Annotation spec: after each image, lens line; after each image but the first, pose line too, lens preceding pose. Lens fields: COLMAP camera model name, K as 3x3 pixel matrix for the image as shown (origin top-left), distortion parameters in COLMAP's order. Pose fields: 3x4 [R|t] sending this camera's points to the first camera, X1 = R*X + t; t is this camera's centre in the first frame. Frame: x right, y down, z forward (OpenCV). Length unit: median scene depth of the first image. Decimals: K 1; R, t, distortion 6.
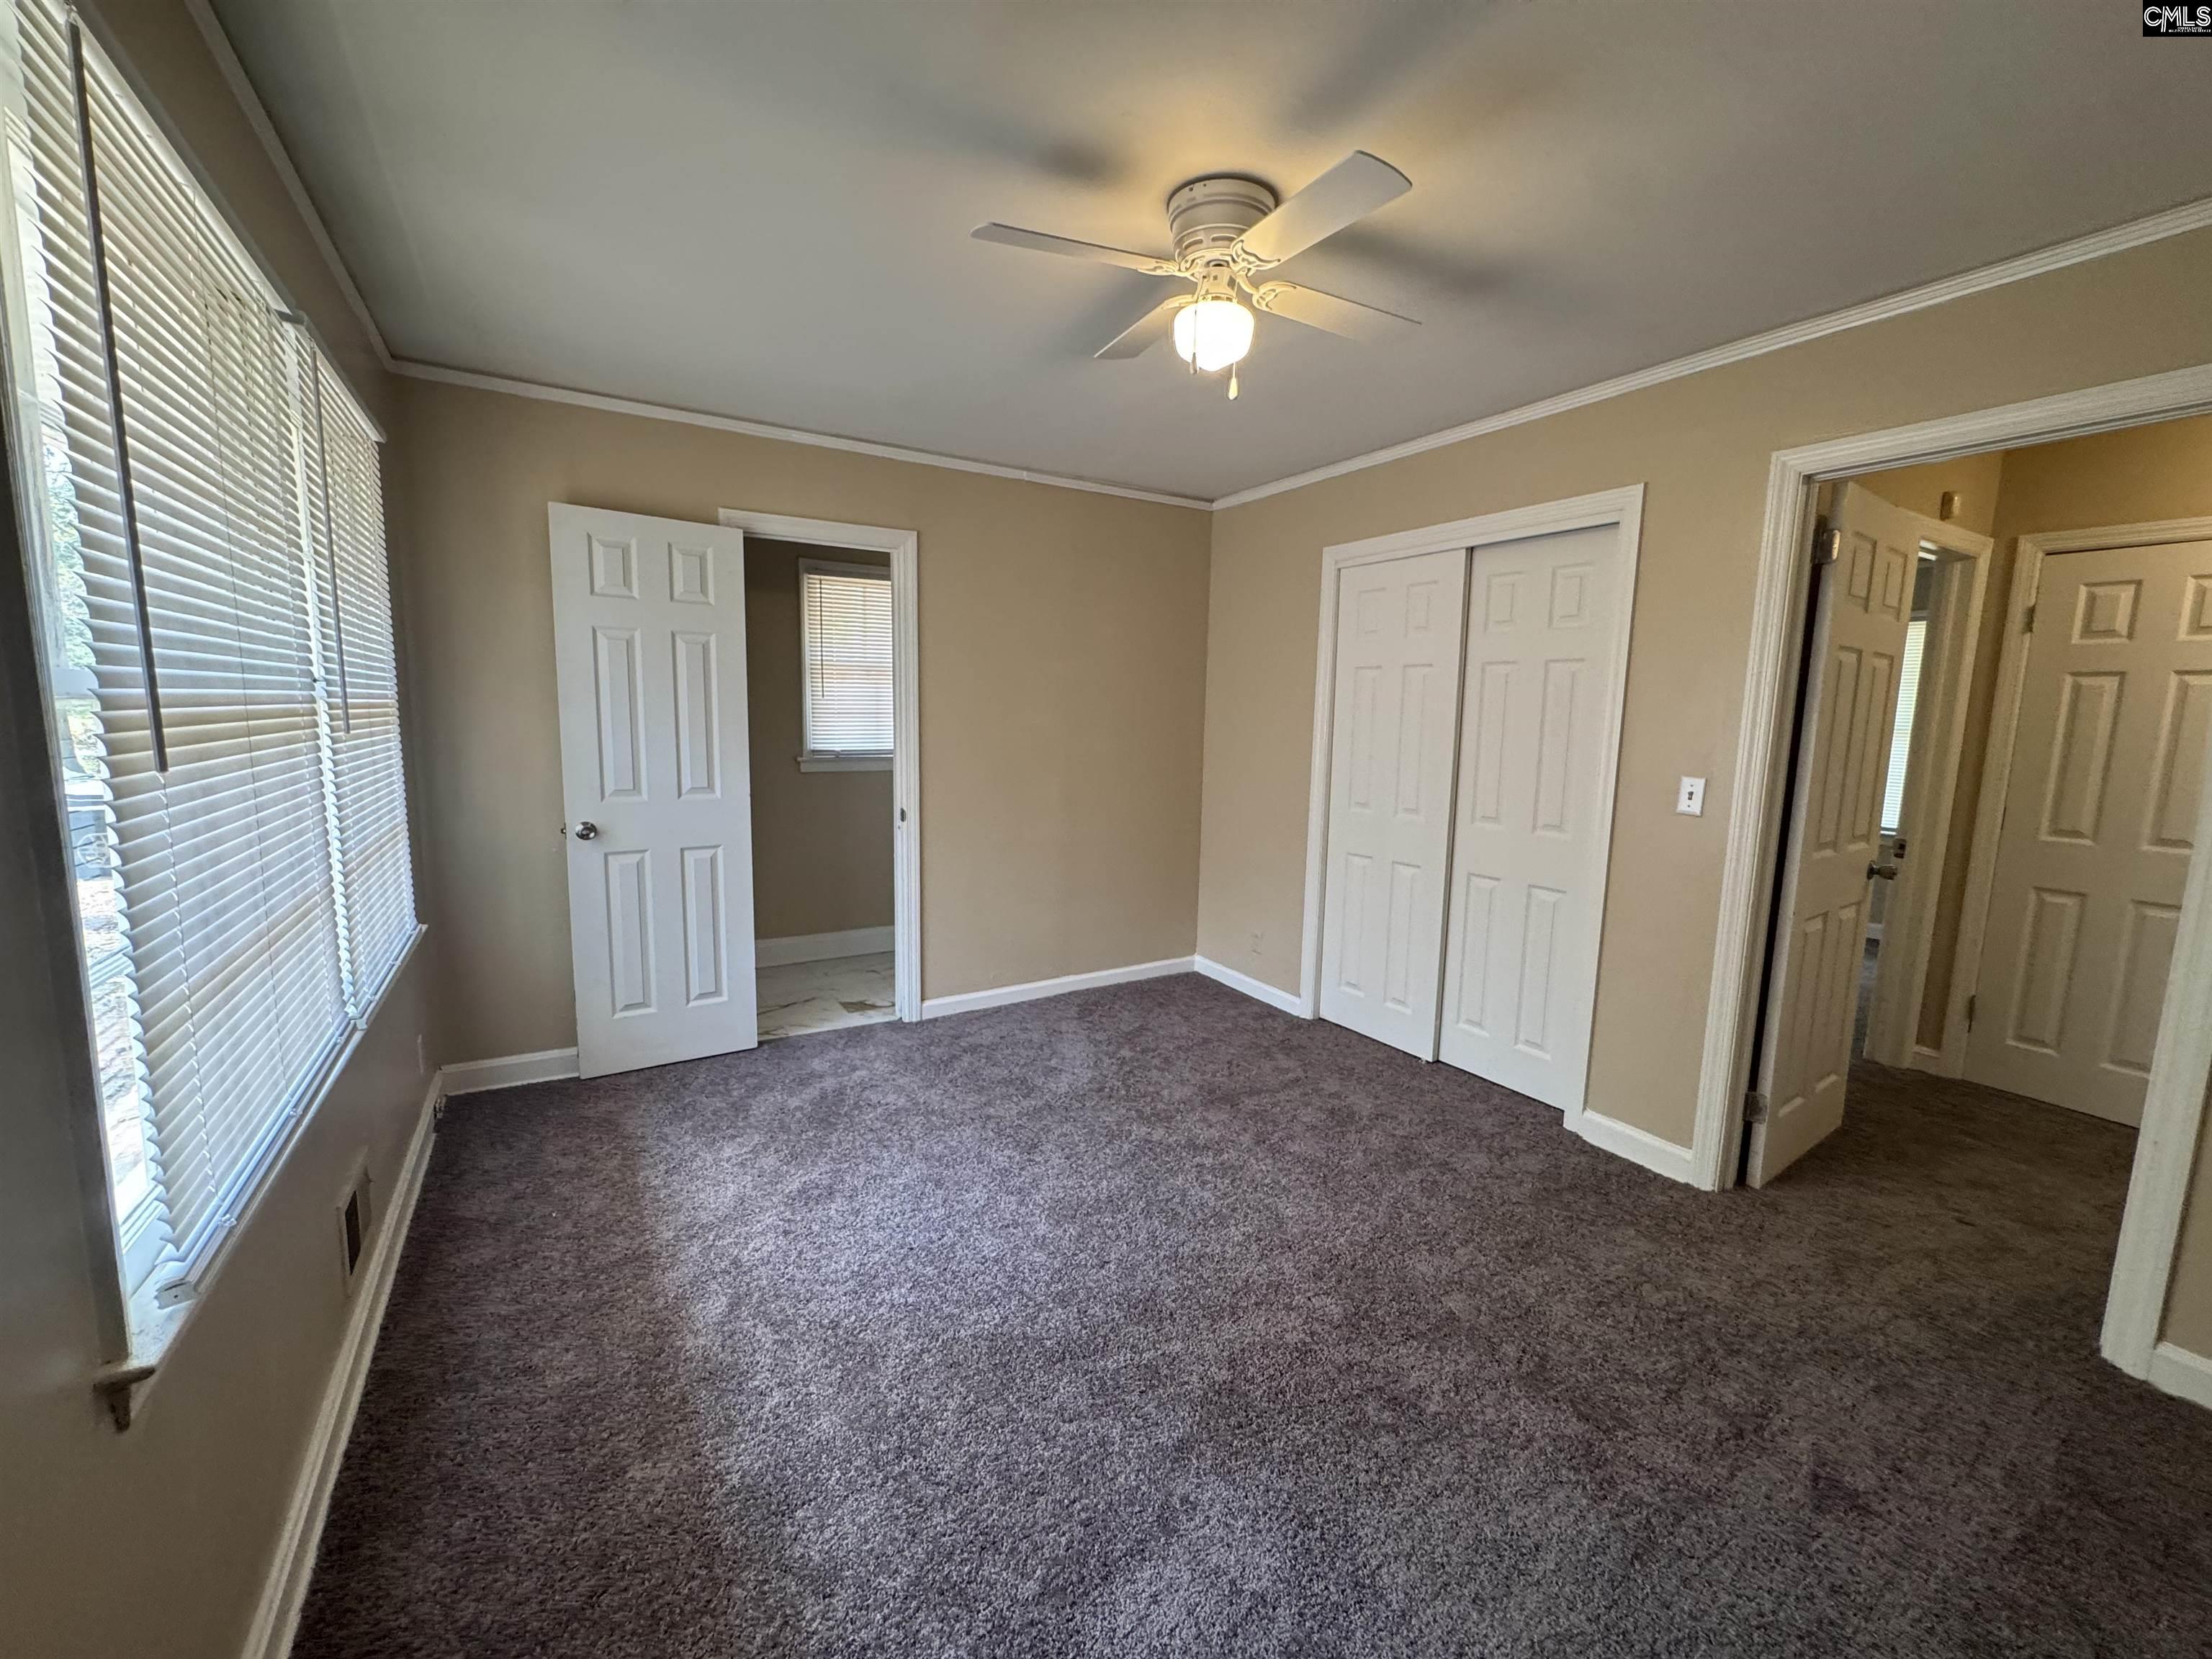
lens RADIAL K [[904.9, 0, 1107.2], [0, 904.9, 825.2], [0, 0, 1]] dist [-0.000503, 0.000405]
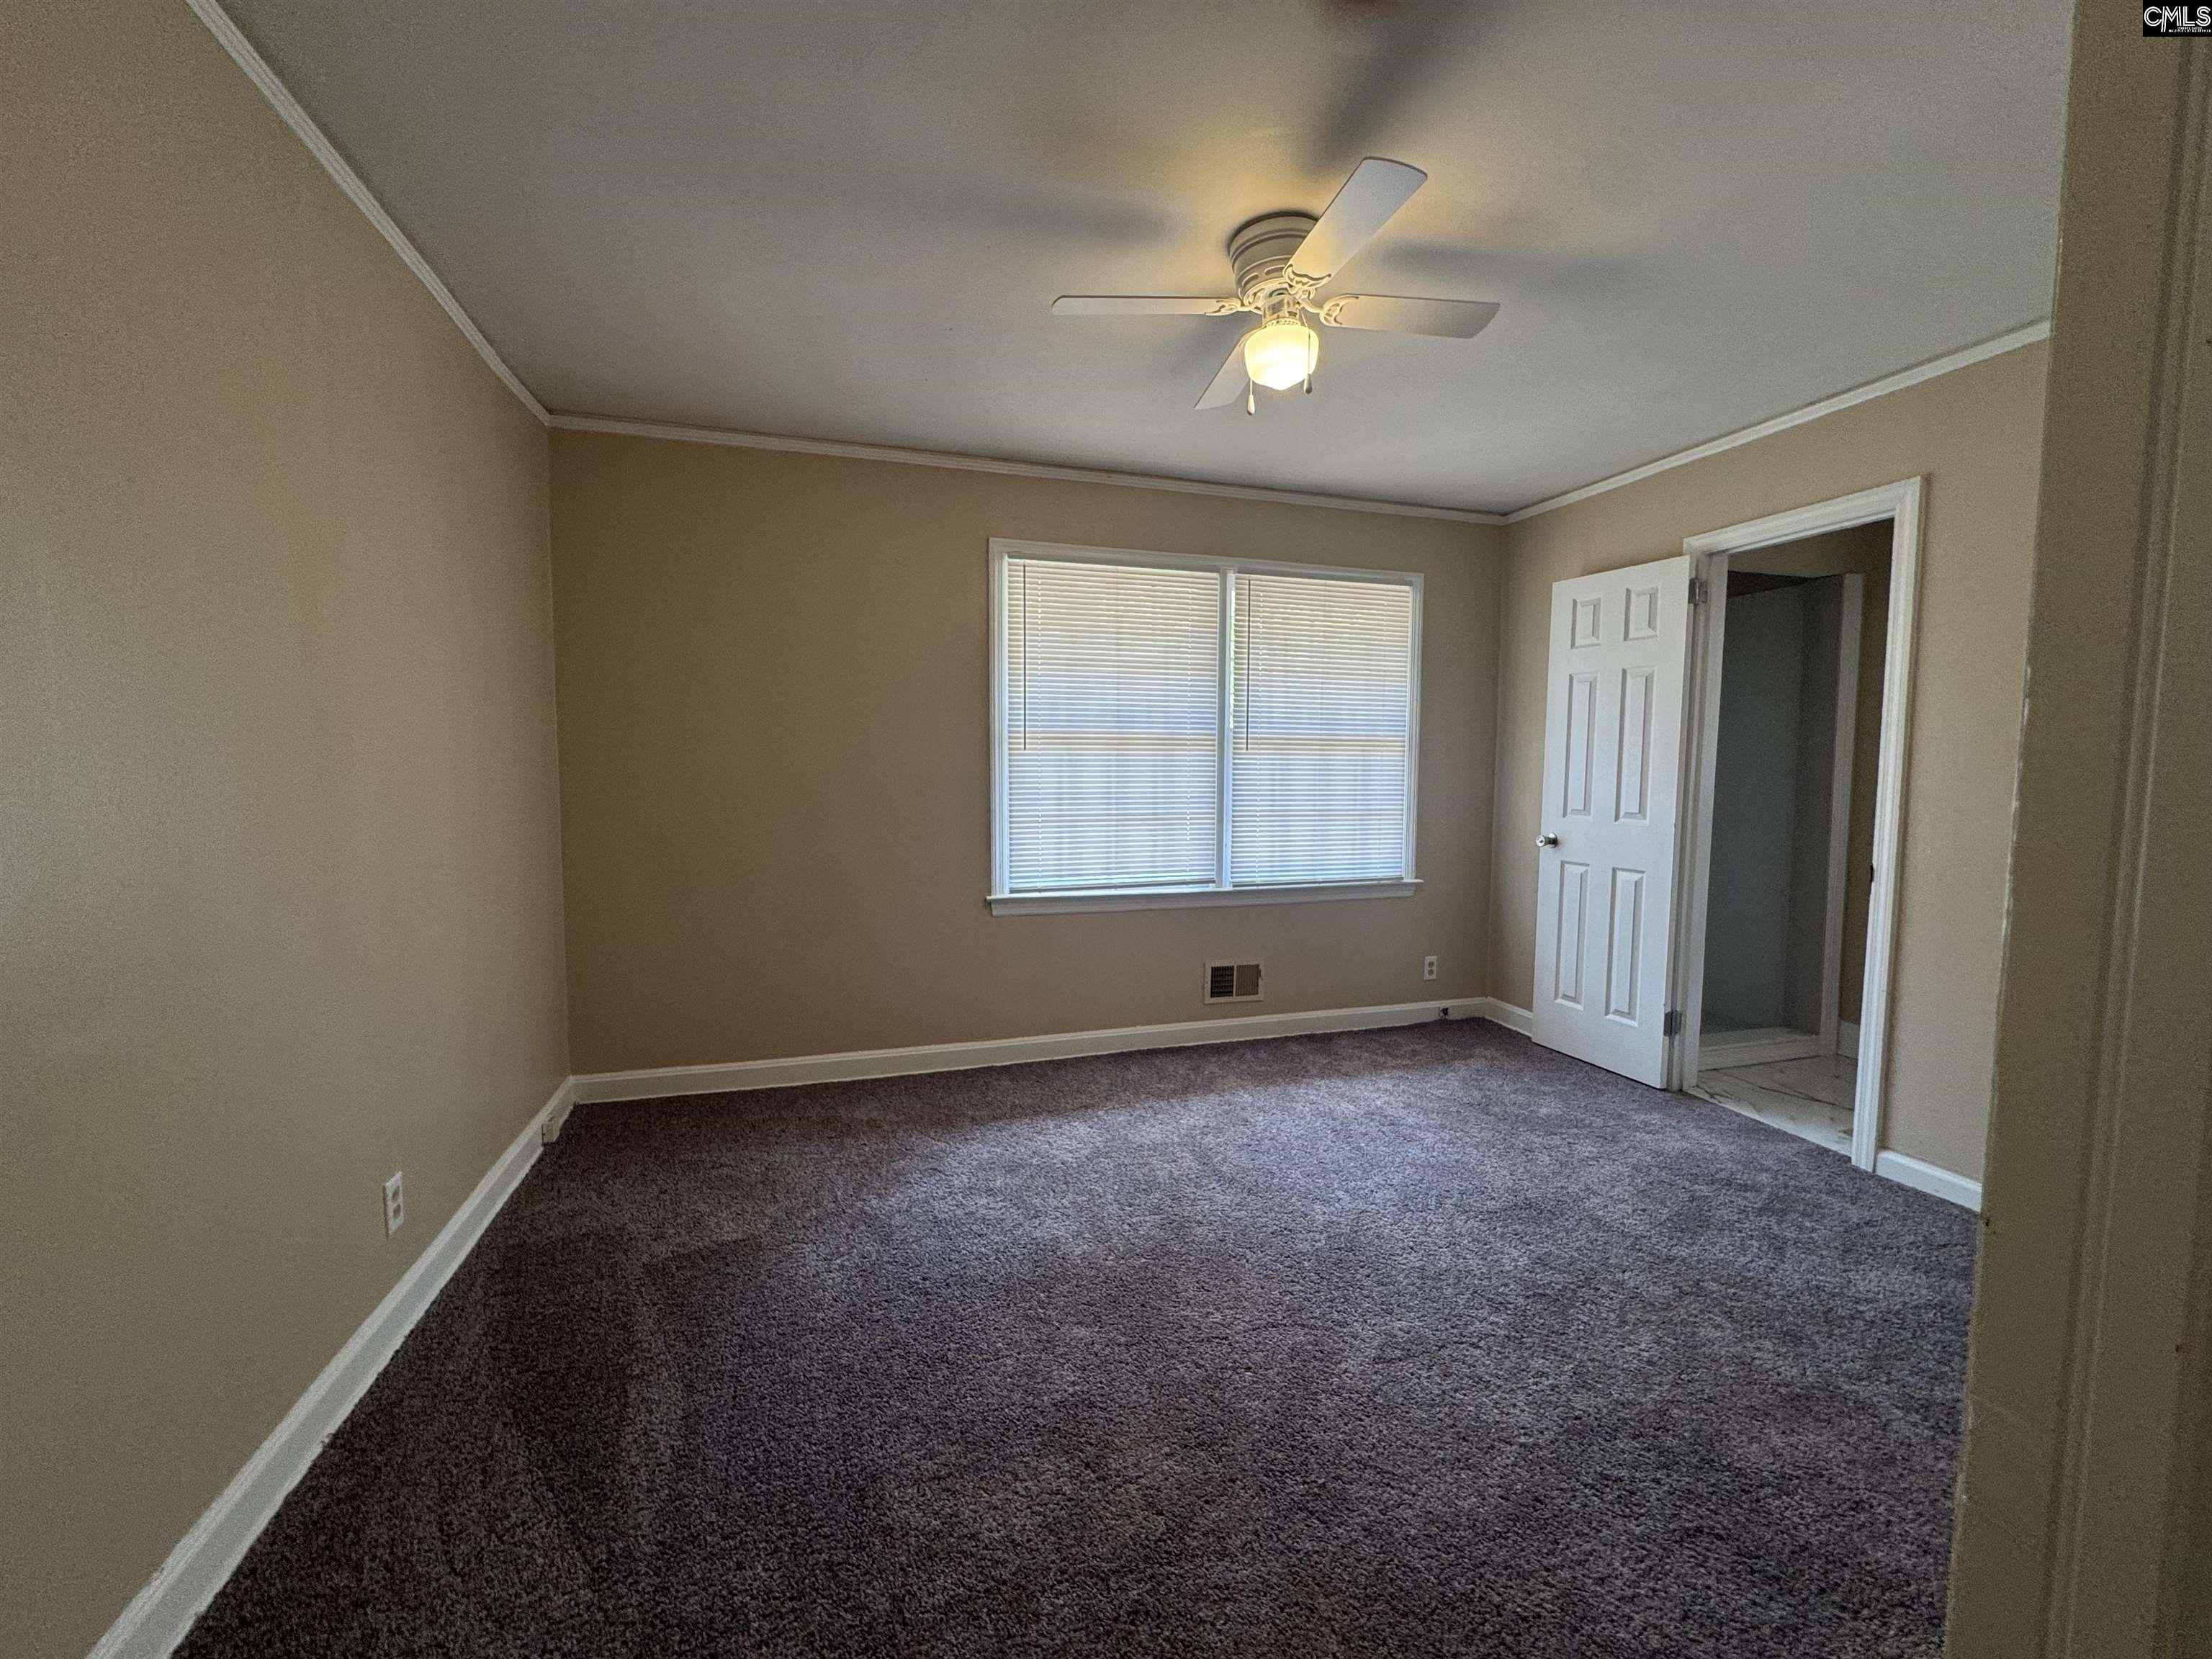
lens RADIAL K [[904.9, 0, 1107.2], [0, 904.9, 825.2], [0, 0, 1]] dist [-0.000503, 0.000405]
pose [[-0.226253, 0.046885, -0.972940, 0.747275], [-0.143489, 0.986340, 0.080899, -0.025735], [0.963442, 0.157910, -0.216435, 0.677356]]
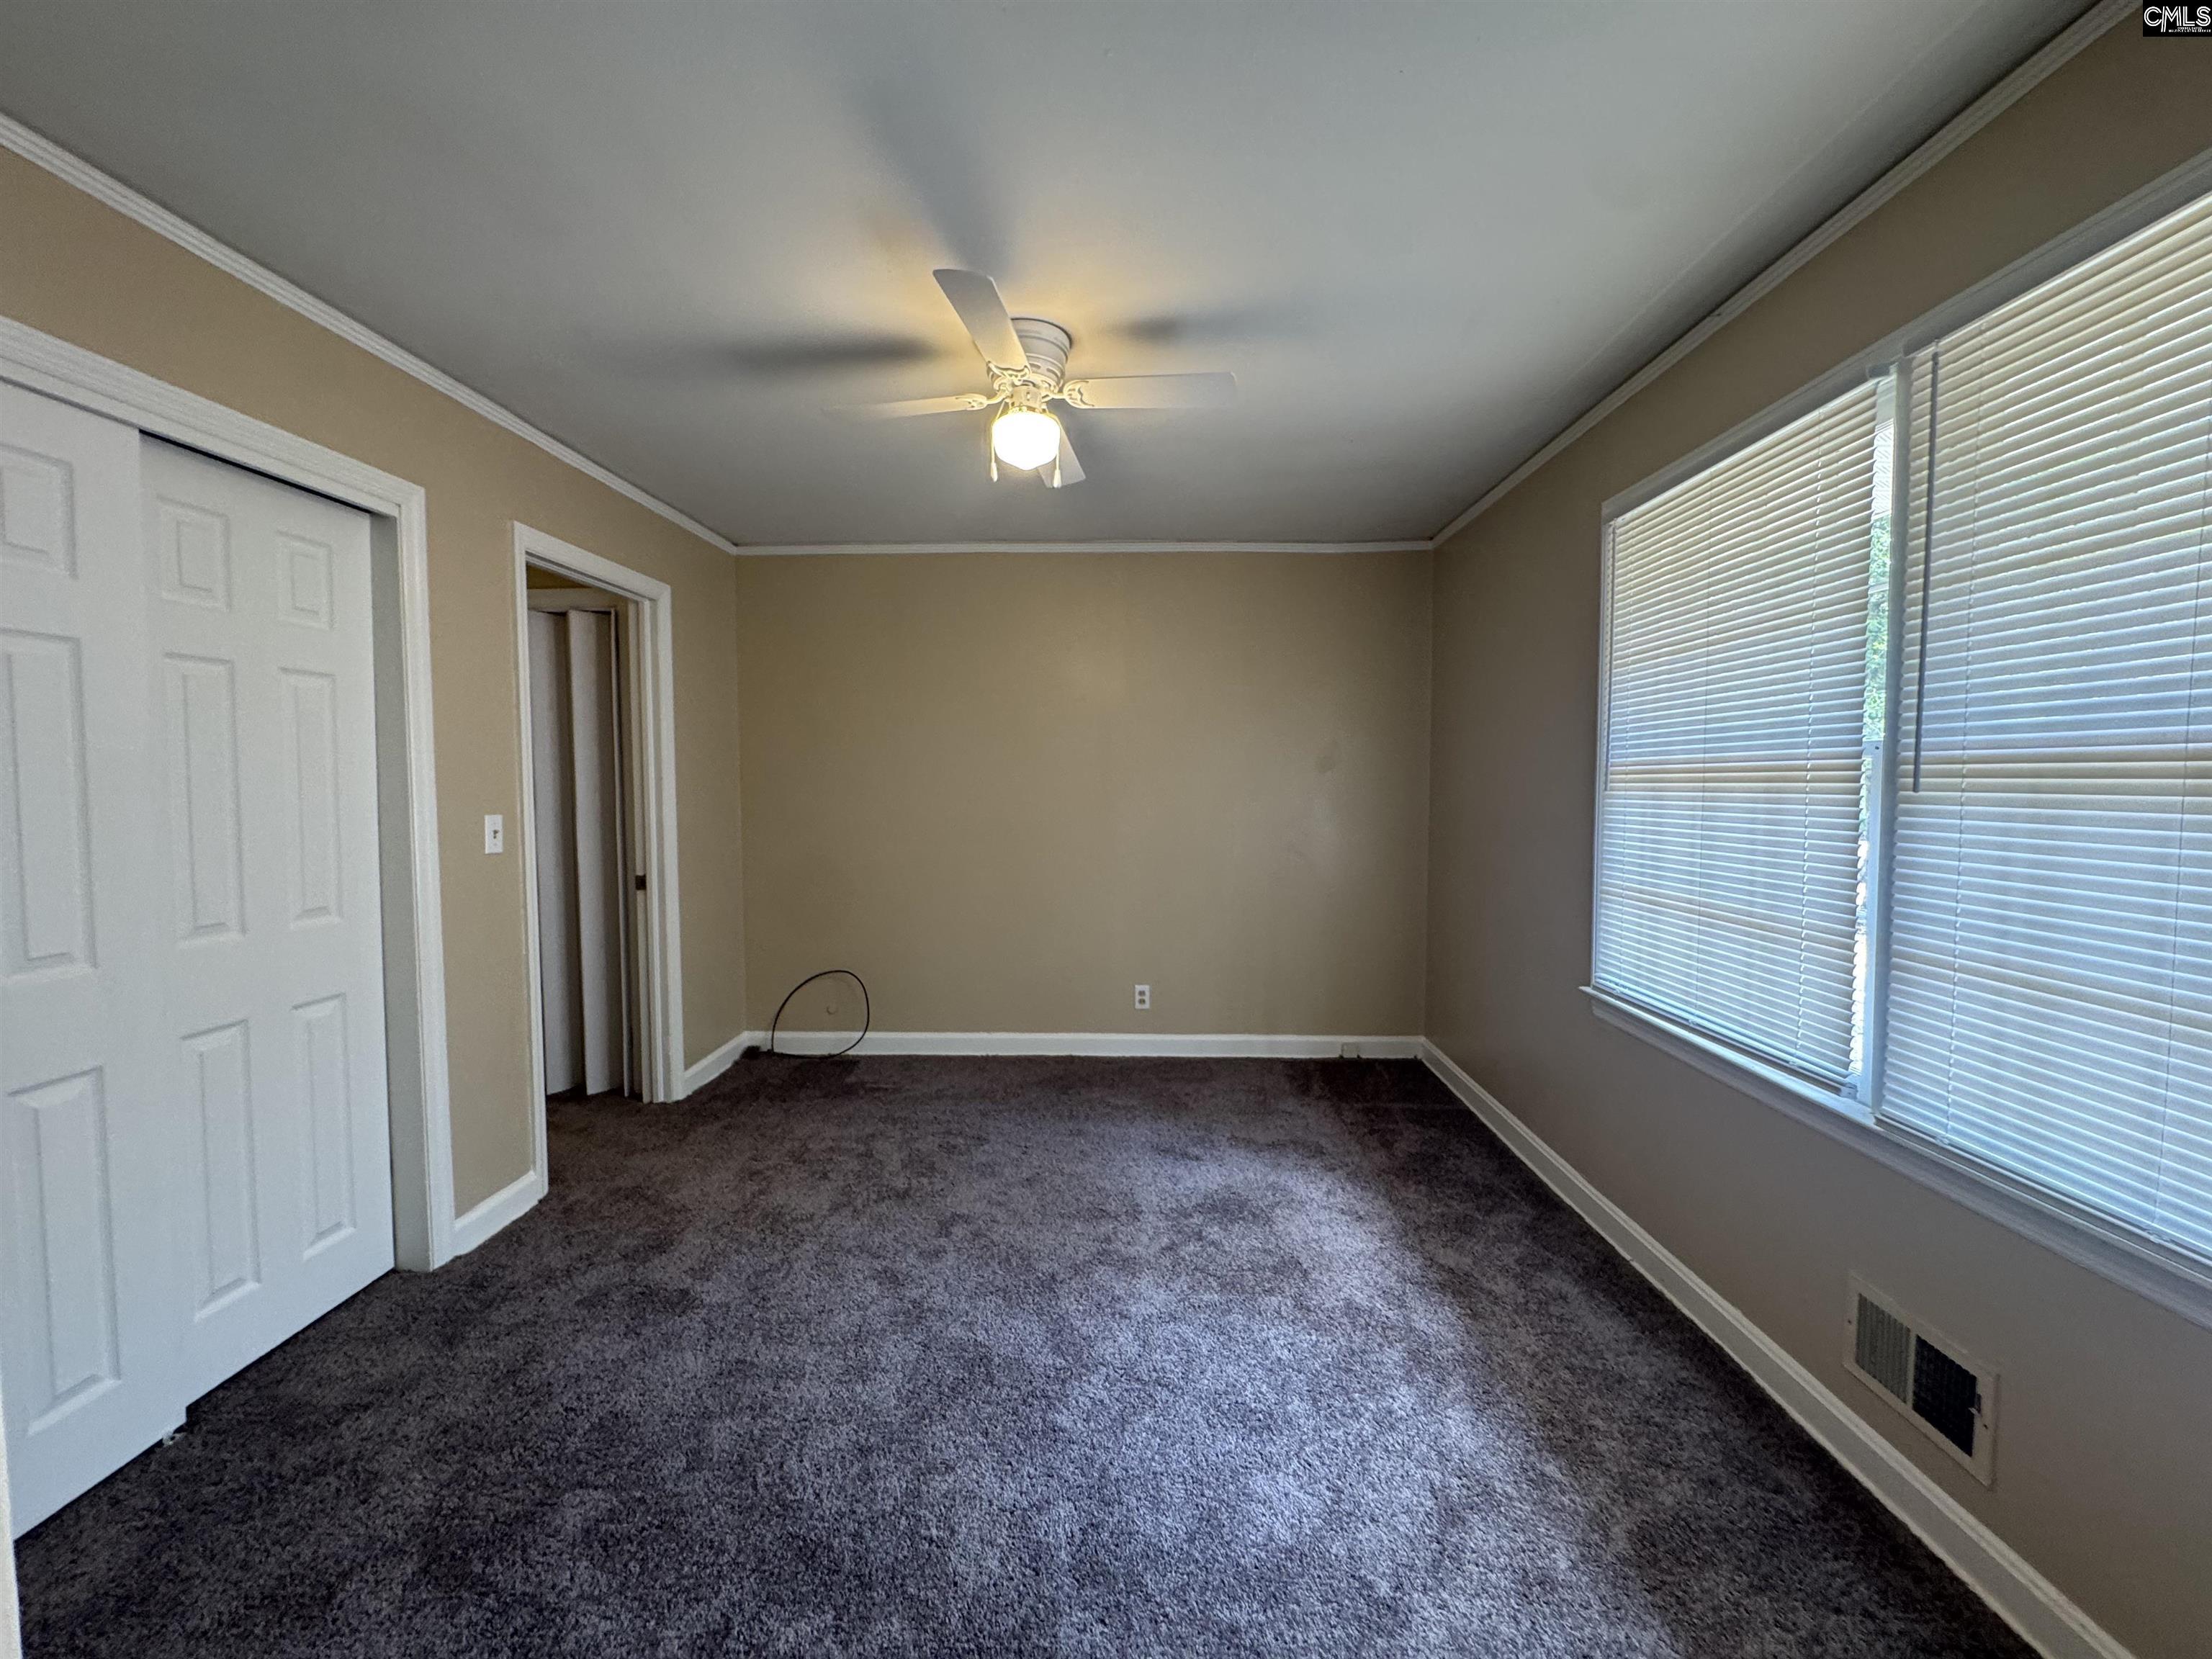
lens RADIAL K [[892.8, 0, 1105.9], [0, 892.8, 825.5], [0, 0, 1]] dist [-0.000522, 0.000107]
pose [[-0.839002, -0.042934, 0.542432, -0.377901], [0.061065, 0.983155, 0.172270, -0.141201], [-0.540691, 0.177658, -0.822248, 1.197940]]
